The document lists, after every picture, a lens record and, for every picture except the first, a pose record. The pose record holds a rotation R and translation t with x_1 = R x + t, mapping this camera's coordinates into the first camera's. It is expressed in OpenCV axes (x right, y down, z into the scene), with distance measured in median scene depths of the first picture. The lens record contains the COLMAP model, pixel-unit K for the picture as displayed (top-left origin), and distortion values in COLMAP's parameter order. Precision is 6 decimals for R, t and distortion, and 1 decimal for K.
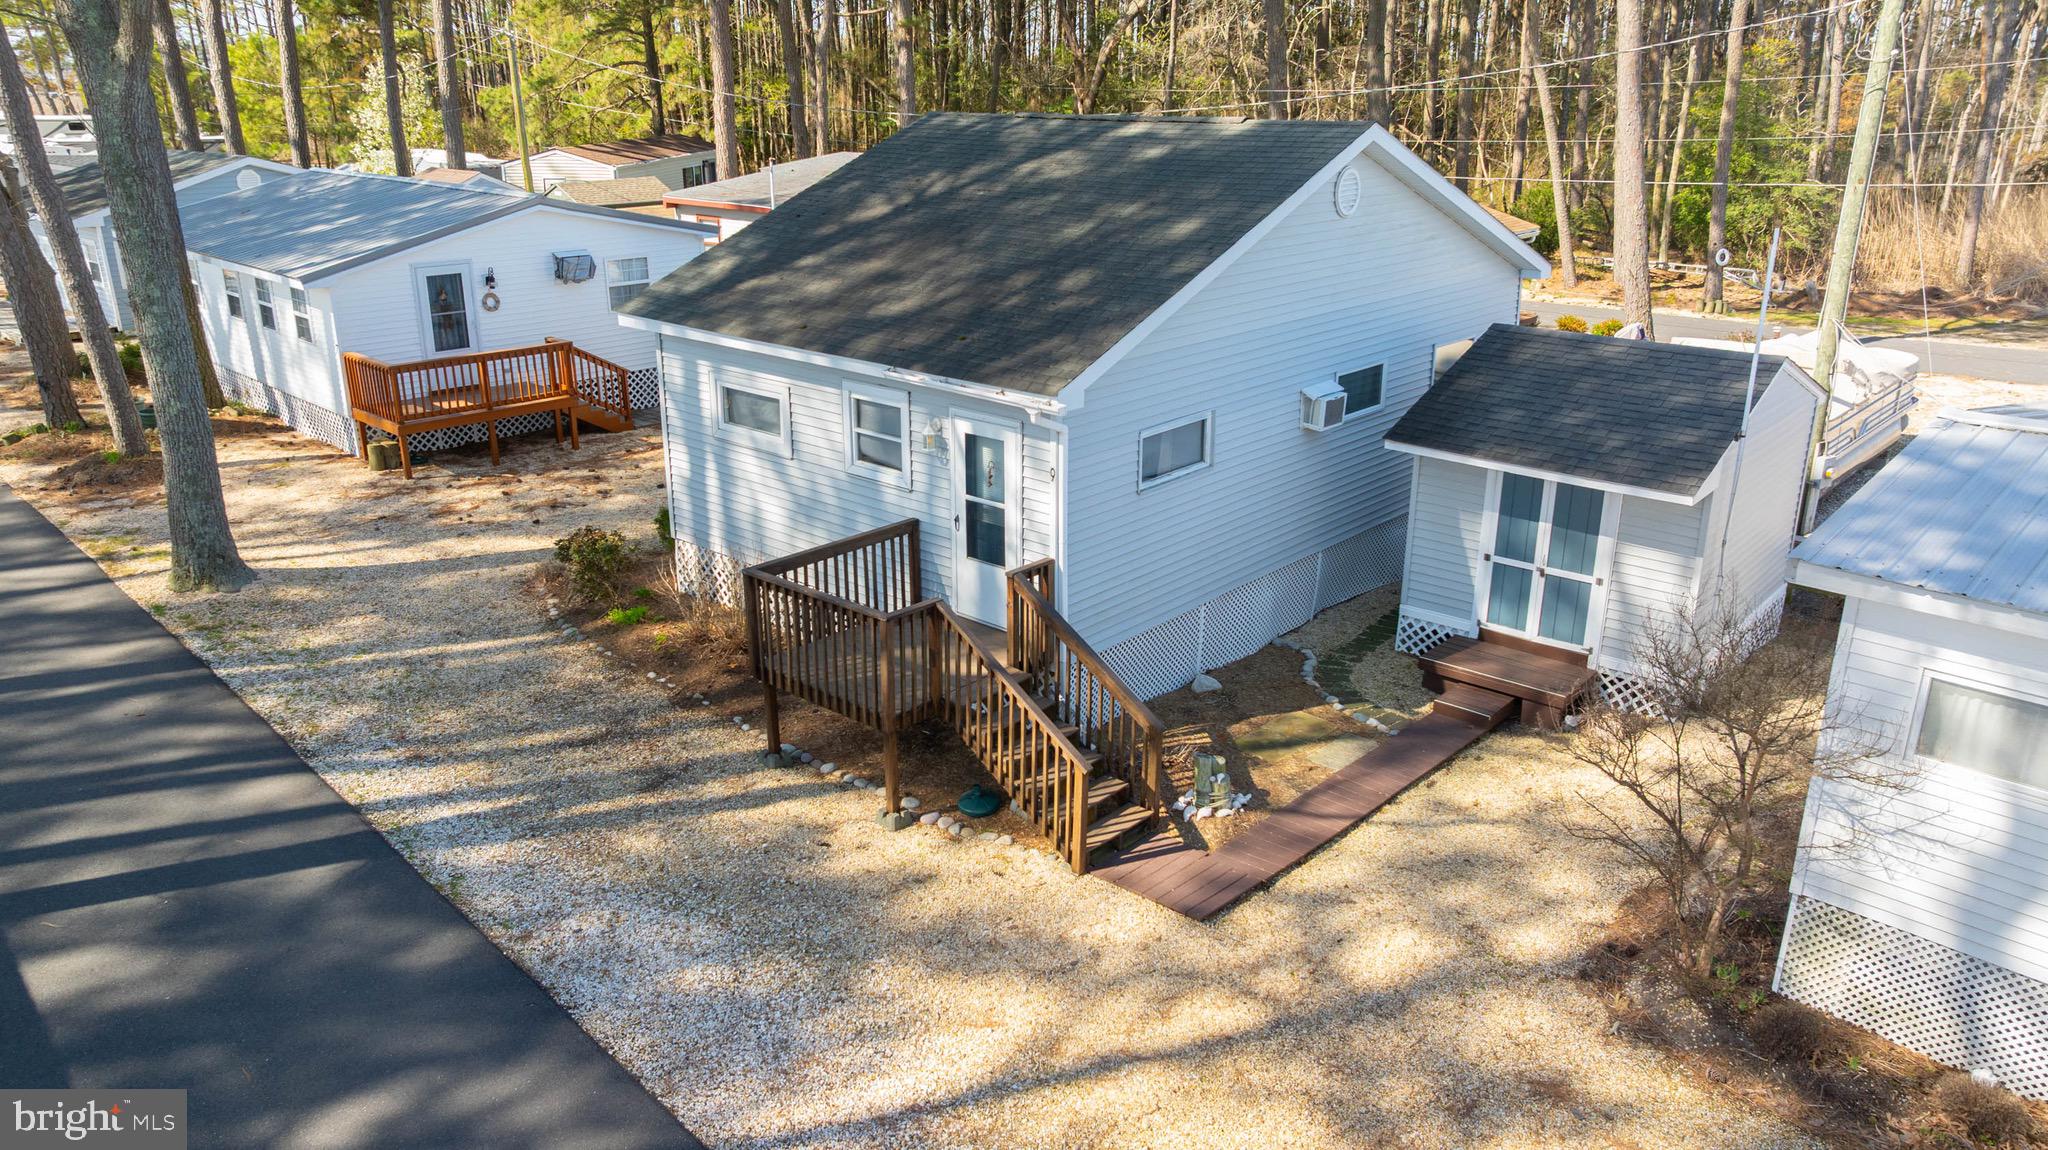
lens RADIAL K [[1440.6, 0, 1029.1], [0, 1440.6, 577.6], [0, 0, 1]] dist [-0.027221, 0.026079]
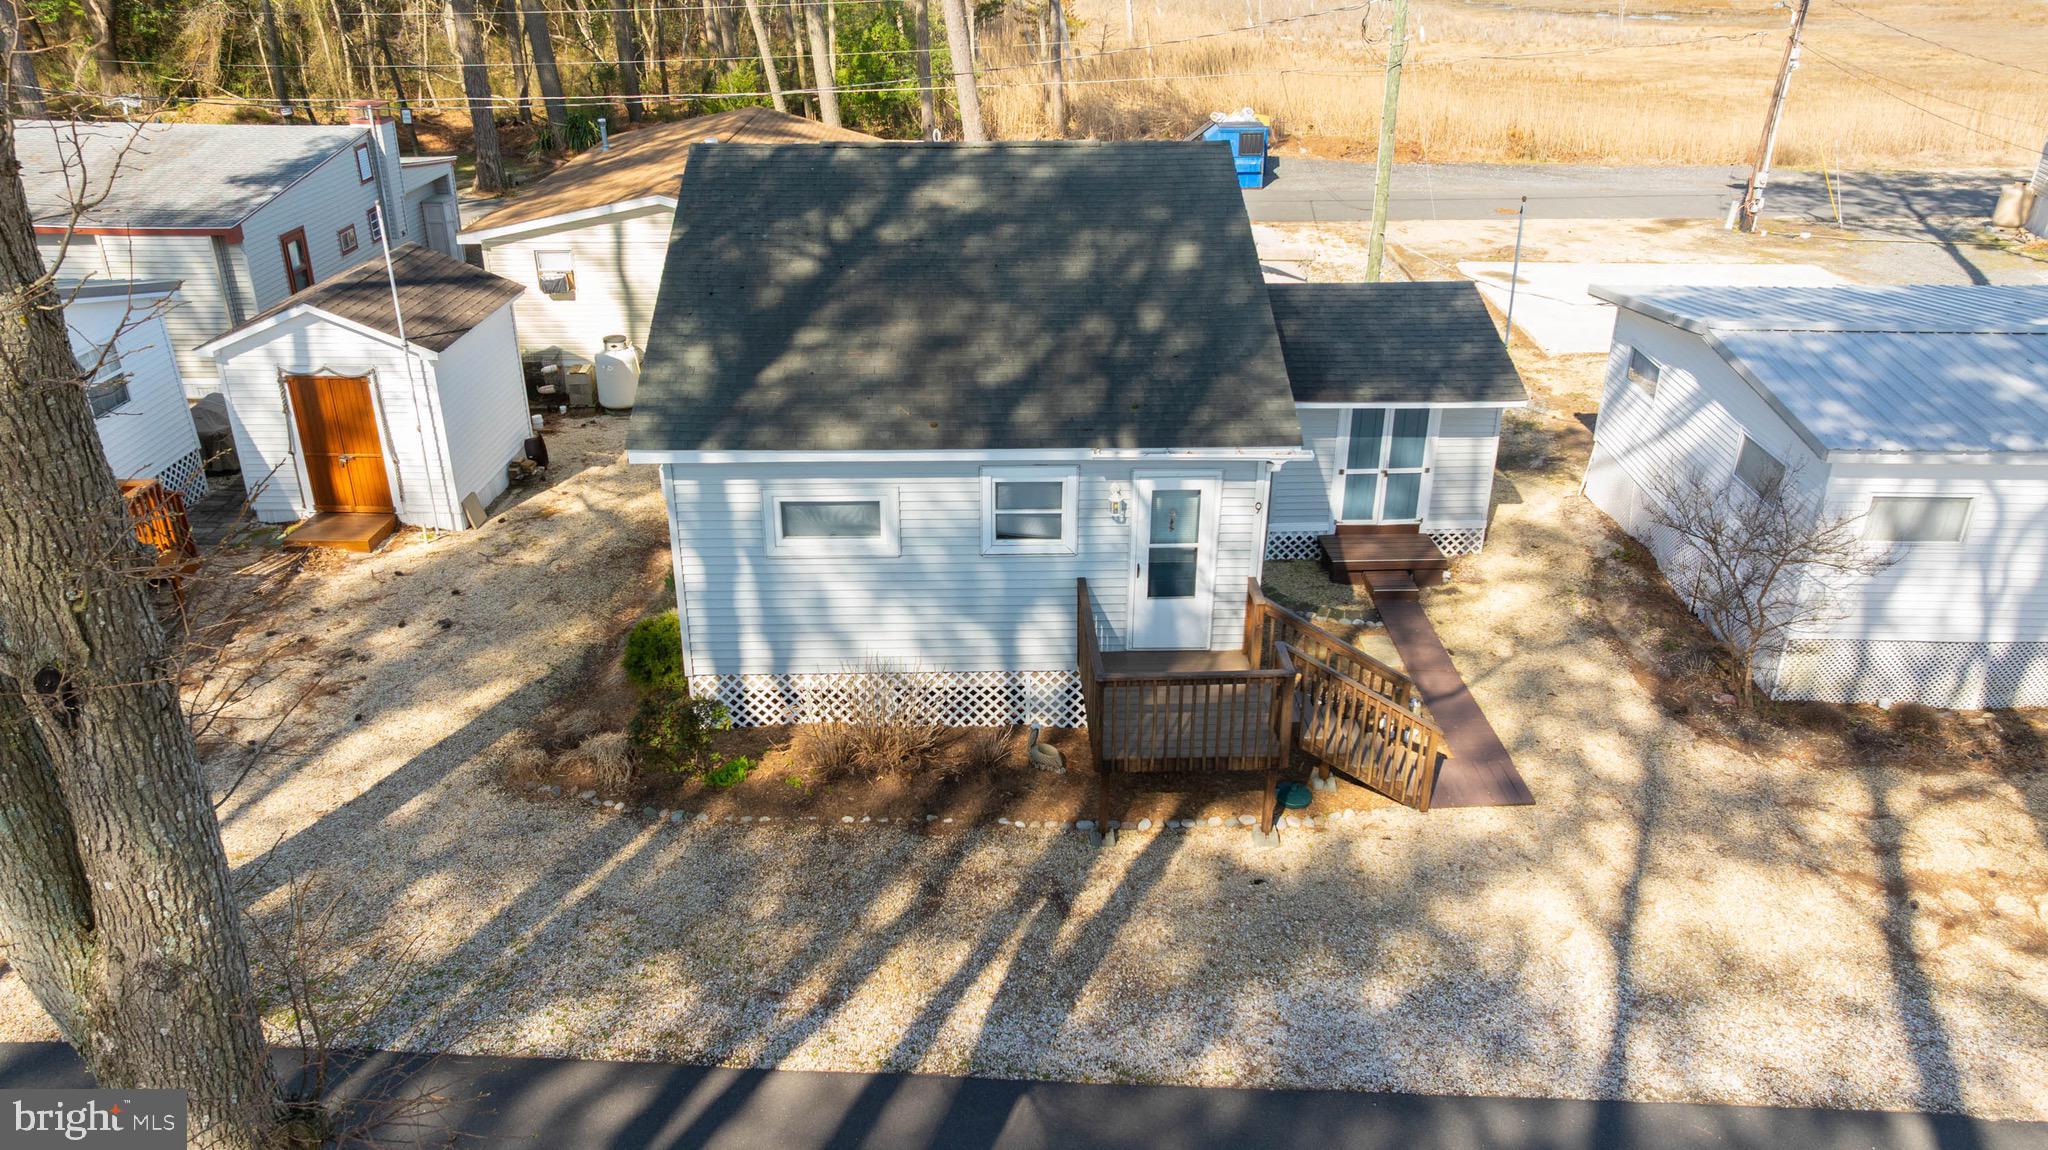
lens RADIAL K [[1440.6, 0, 1006.9], [0, 1440.6, 564.9], [0, 0, 1]] dist [-0.027221, 0.026079]
pose [[0.716180, -0.293055, 0.633407, -0.864831], [0.234405, 0.955852, 0.177202, -0.270219], [-0.657374, 0.021565, 0.753256, 0.228535]]
